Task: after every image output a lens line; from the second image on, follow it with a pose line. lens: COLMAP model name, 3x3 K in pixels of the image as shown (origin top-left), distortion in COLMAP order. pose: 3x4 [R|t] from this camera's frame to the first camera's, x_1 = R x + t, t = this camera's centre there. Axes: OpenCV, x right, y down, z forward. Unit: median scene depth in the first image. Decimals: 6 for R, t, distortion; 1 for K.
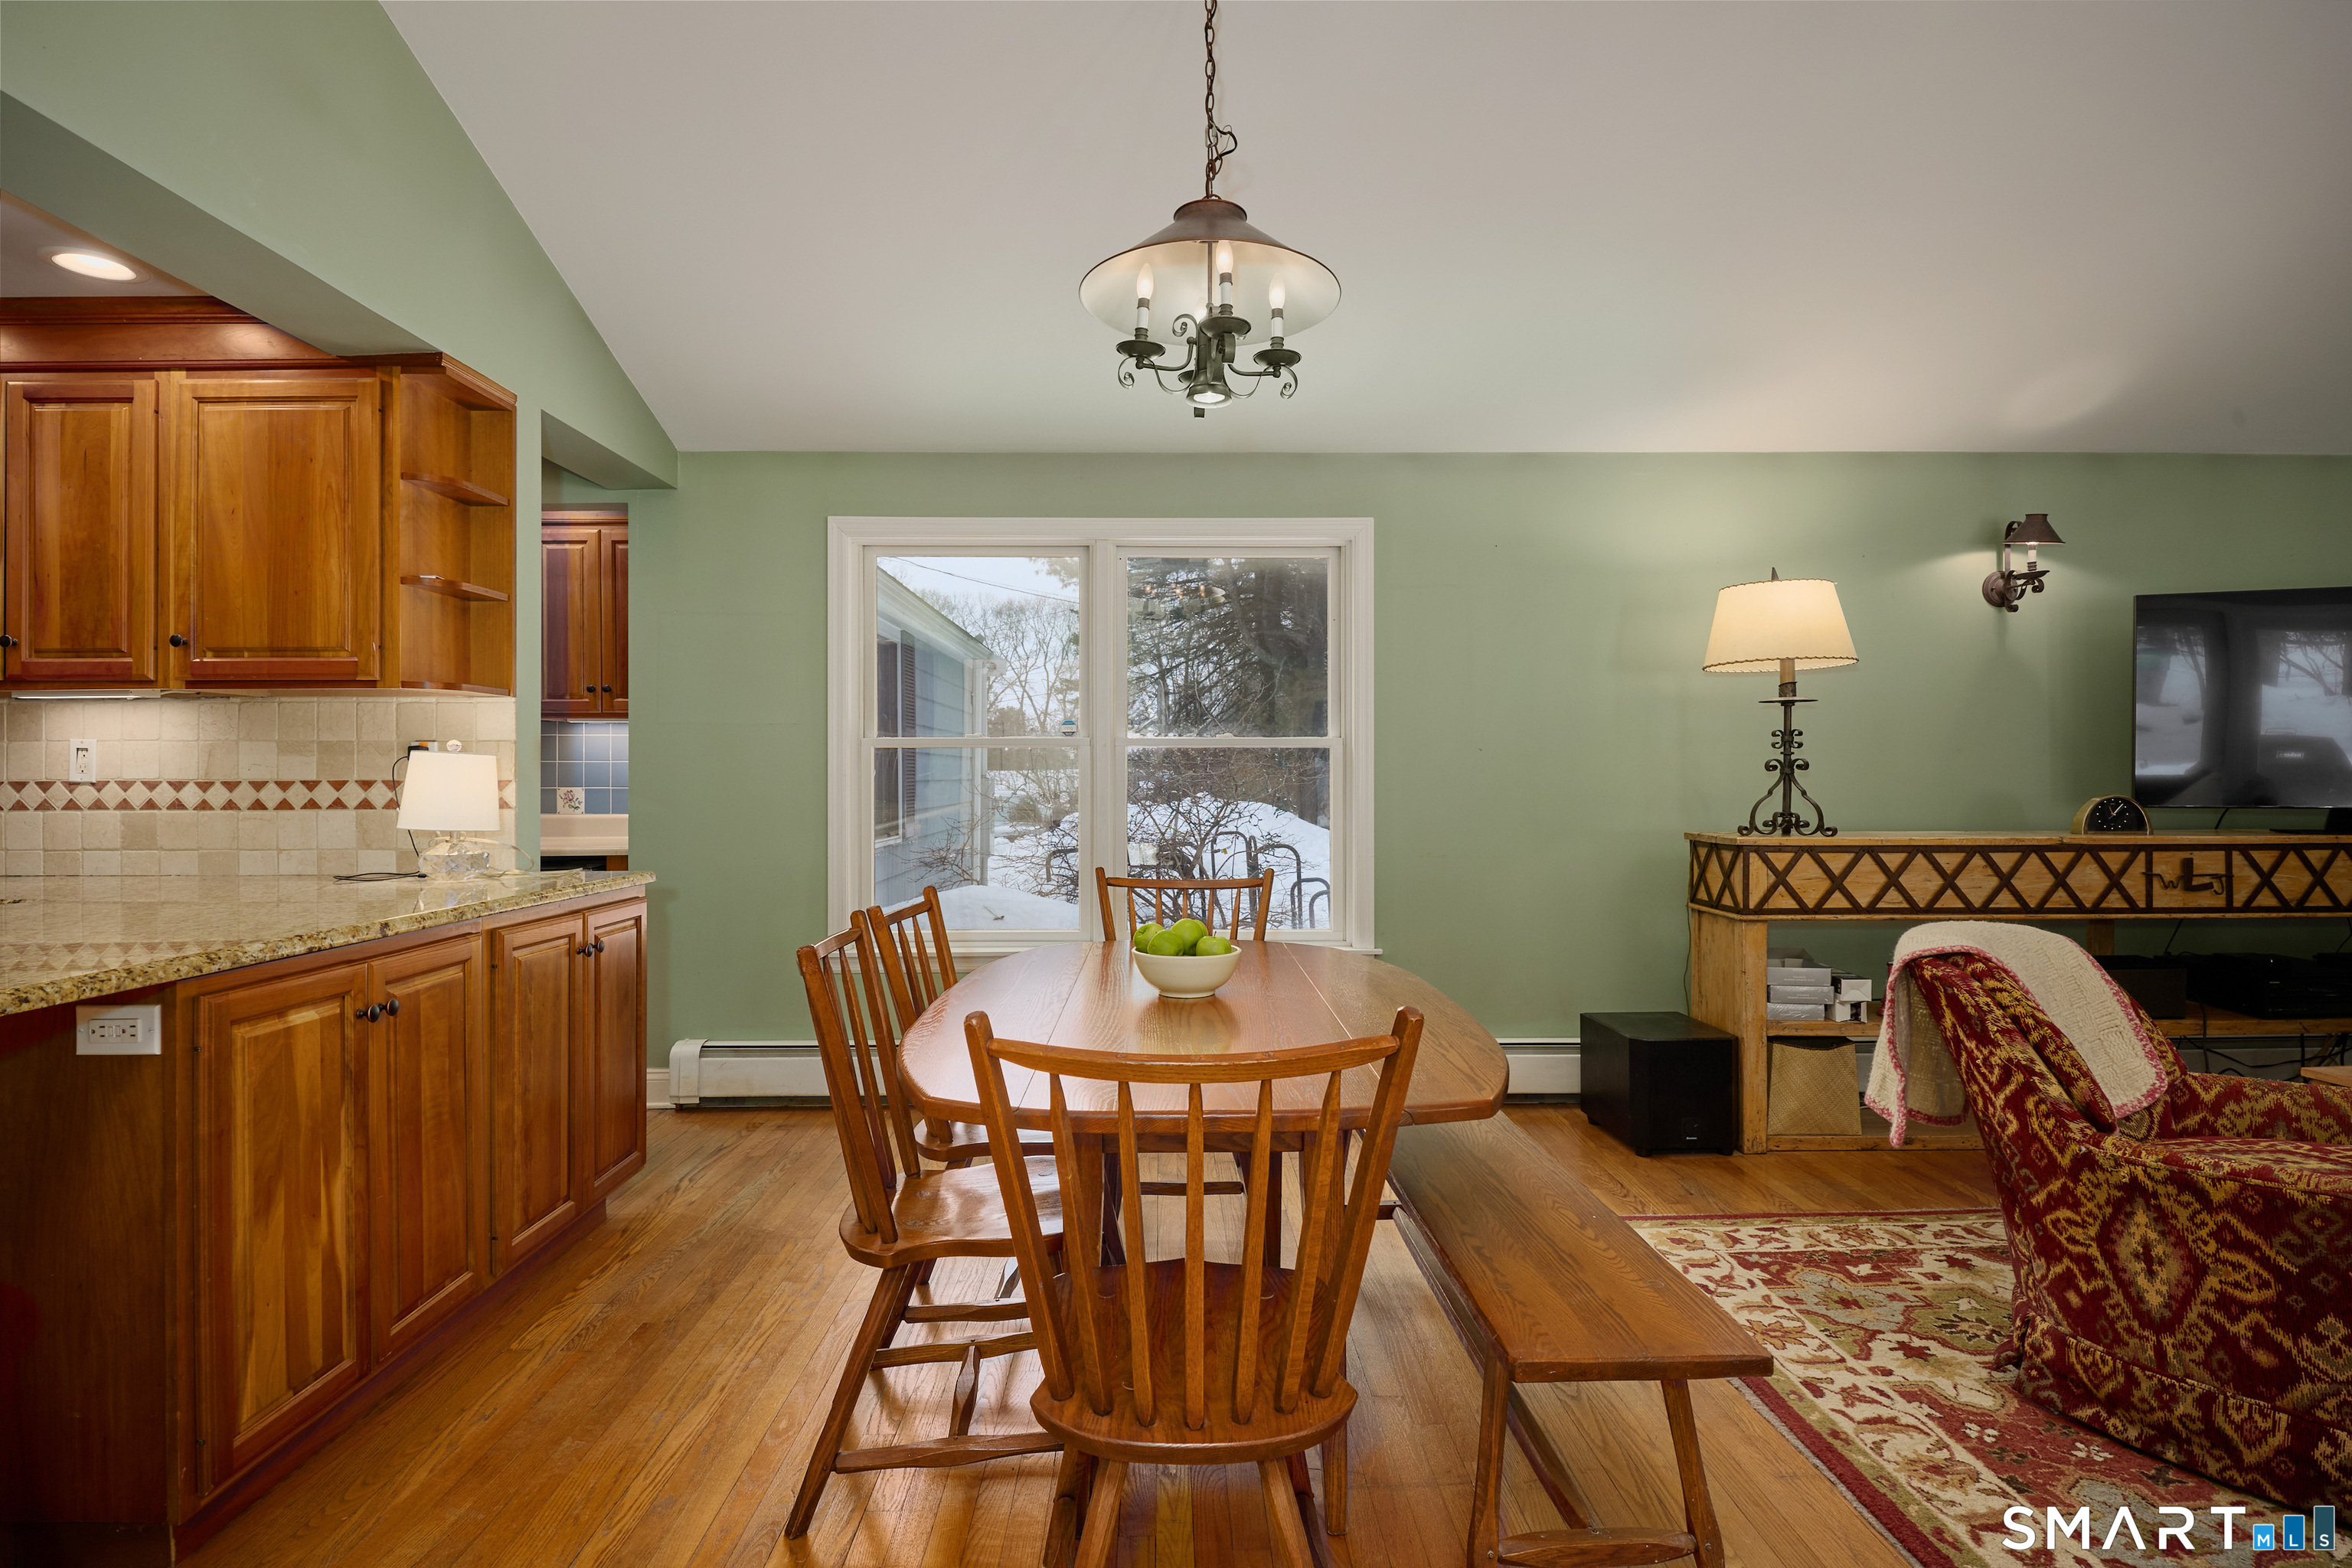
lens RADIAL K [[1170.9, 0, 1170.4], [0, 1170.9, 775.3], [0, 0, 1]] dist [0.002678, -0.012391]
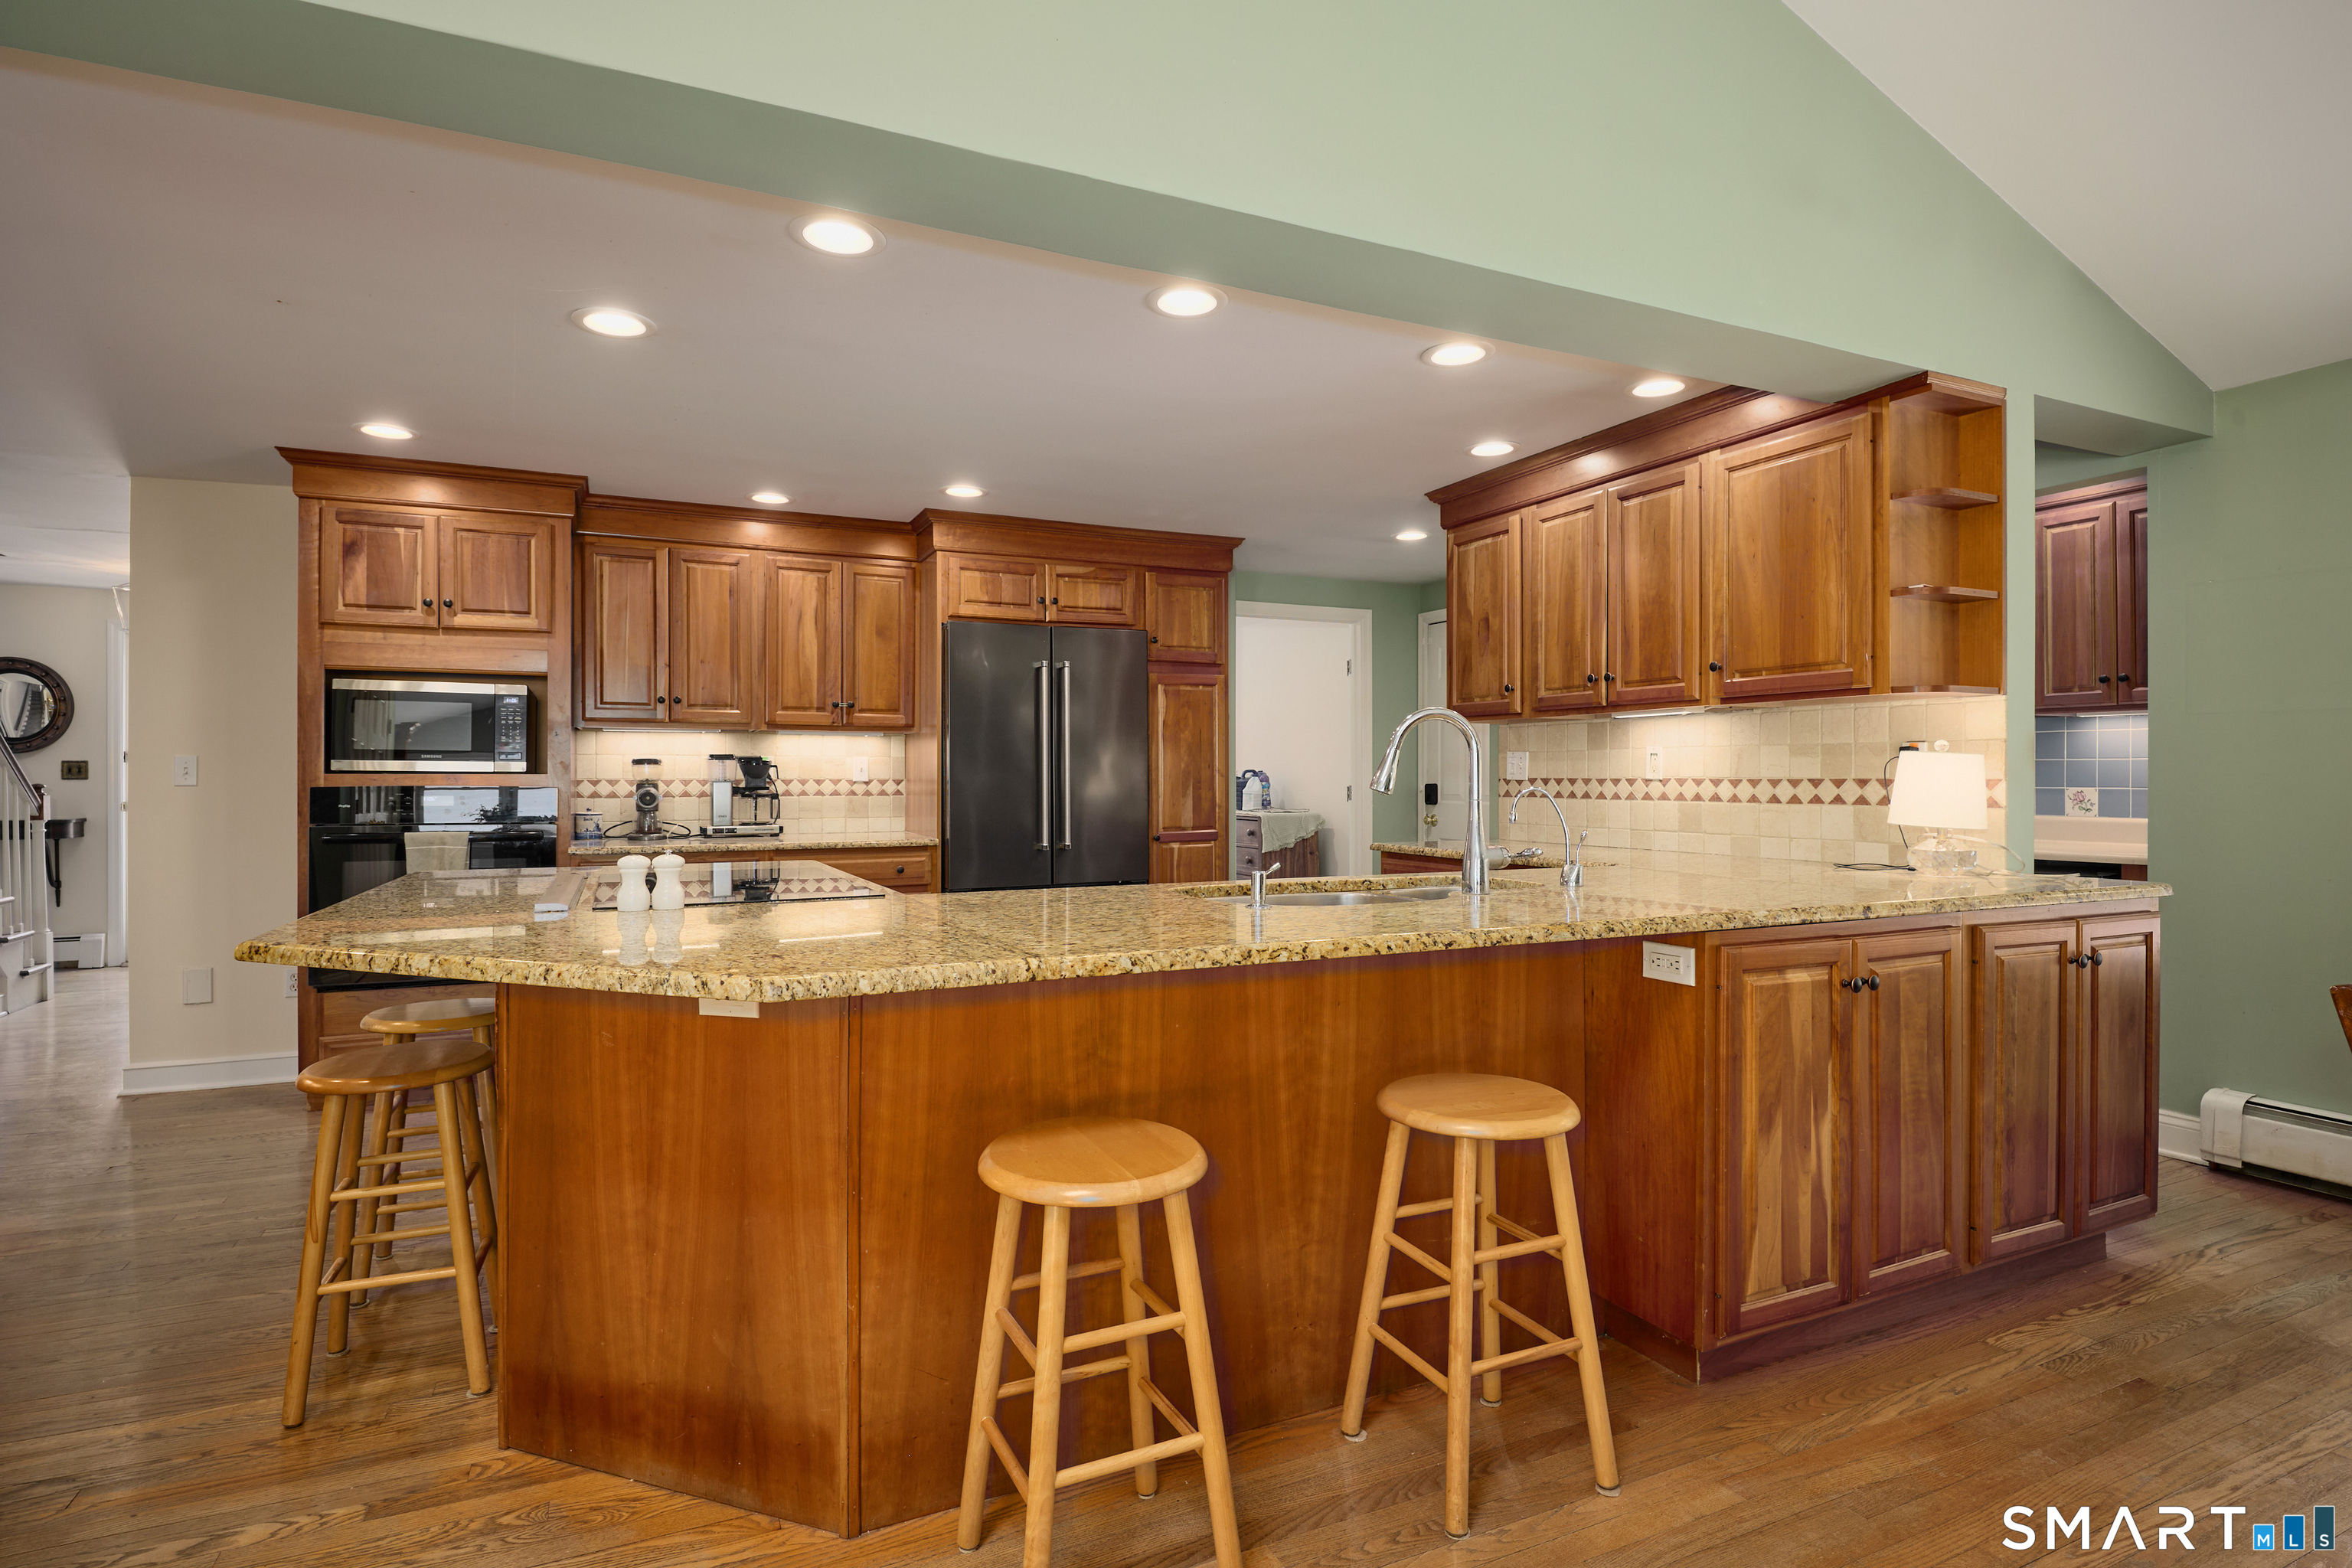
lens RADIAL K [[1148.7, 0, 1158.7], [0, 1148.7, 774.9], [0, 0, 1]] dist [0.001683, -0.014366]
pose [[0.395807, 0.001245, -0.918333, 0.044990], [-0.000609, 0.999999, 0.001094, -0.000149], [0.918333, 0.000126, 0.395808, -0.037845]]
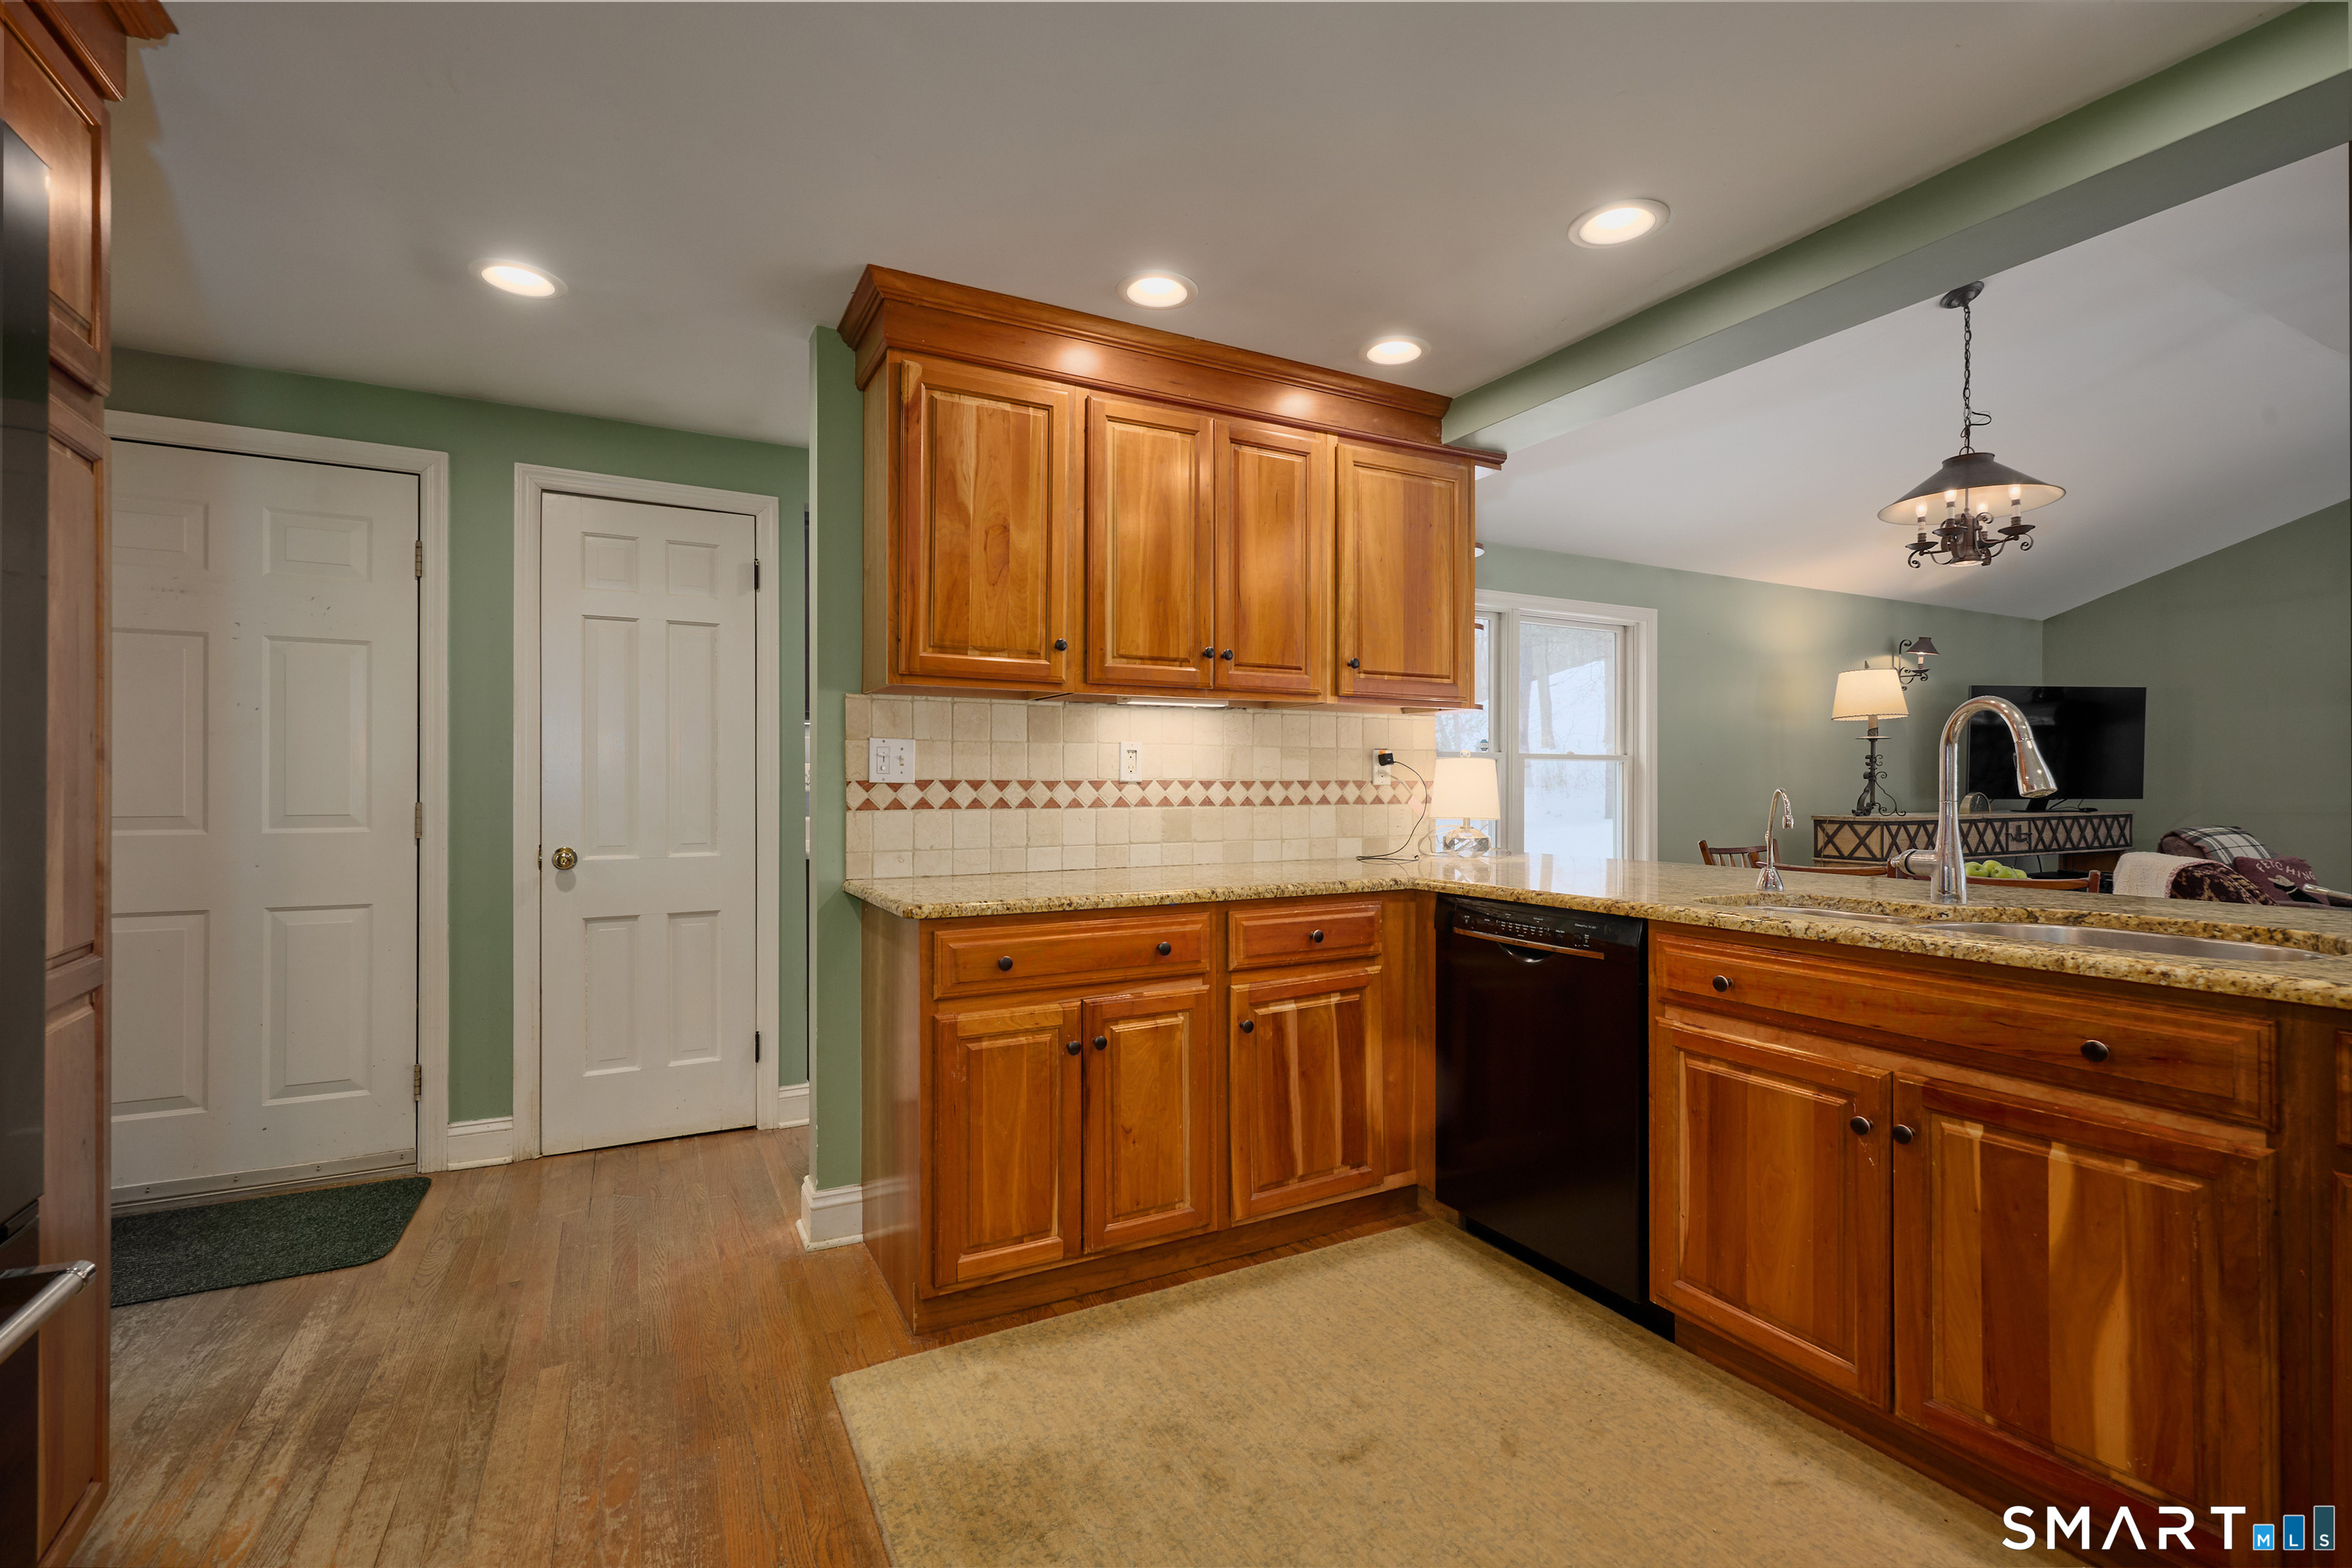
lens RADIAL K [[1036.9, 0, 1167.6], [0, 1036.9, 774.1], [0, 0, 1]] dist [-0.000448, 0.000075]
pose [[0.894305, 0.006339, 0.447414, -1.515146], [-0.001869, 0.999944, -0.010433, 0.010367], [-0.447455, 0.008494, 0.894266, 0.133030]]
